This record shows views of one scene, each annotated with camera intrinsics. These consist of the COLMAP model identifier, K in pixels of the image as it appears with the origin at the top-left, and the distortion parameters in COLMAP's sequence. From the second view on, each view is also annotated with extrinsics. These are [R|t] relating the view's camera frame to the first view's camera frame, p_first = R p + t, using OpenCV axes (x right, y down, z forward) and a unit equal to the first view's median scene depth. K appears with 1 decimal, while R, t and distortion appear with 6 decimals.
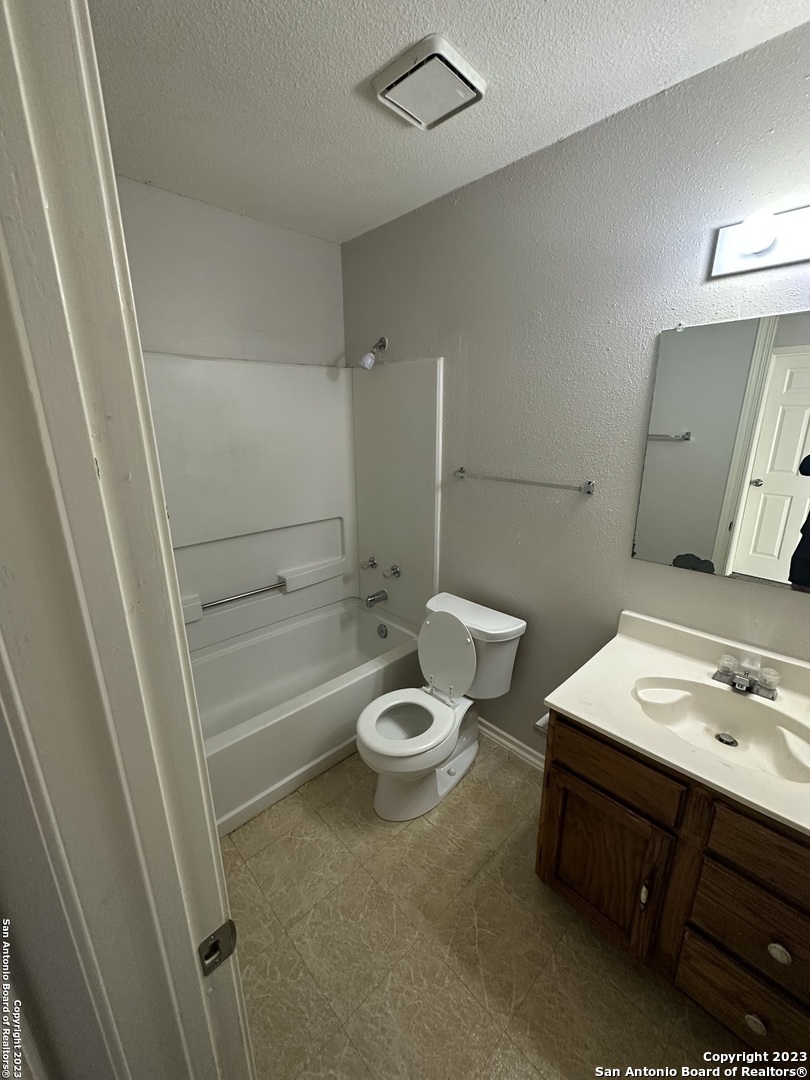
lens RADIAL K [[433.0, 0, 406.2], [0, 433.0, 539.8], [0, 0, 1]] dist [0.002134, 0.001237]
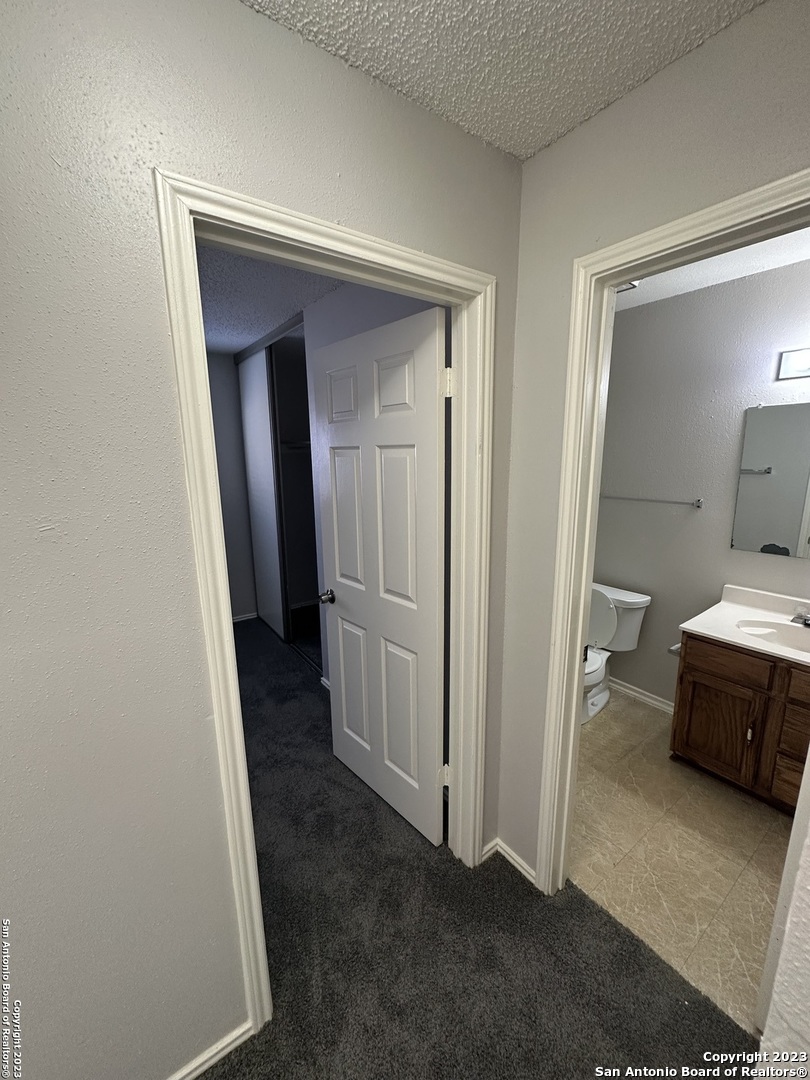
lens RADIAL K [[433.0, 0, 406.9], [0, 433.0, 539.7], [0, 0, 1]] dist [0.002134, 0.001237]
pose [[0.991711, 0.016082, -0.127478, -0.487249], [-0.026145, 0.996636, -0.077667, 0.184982], [0.125800, 0.080356, 0.988796, -0.768218]]
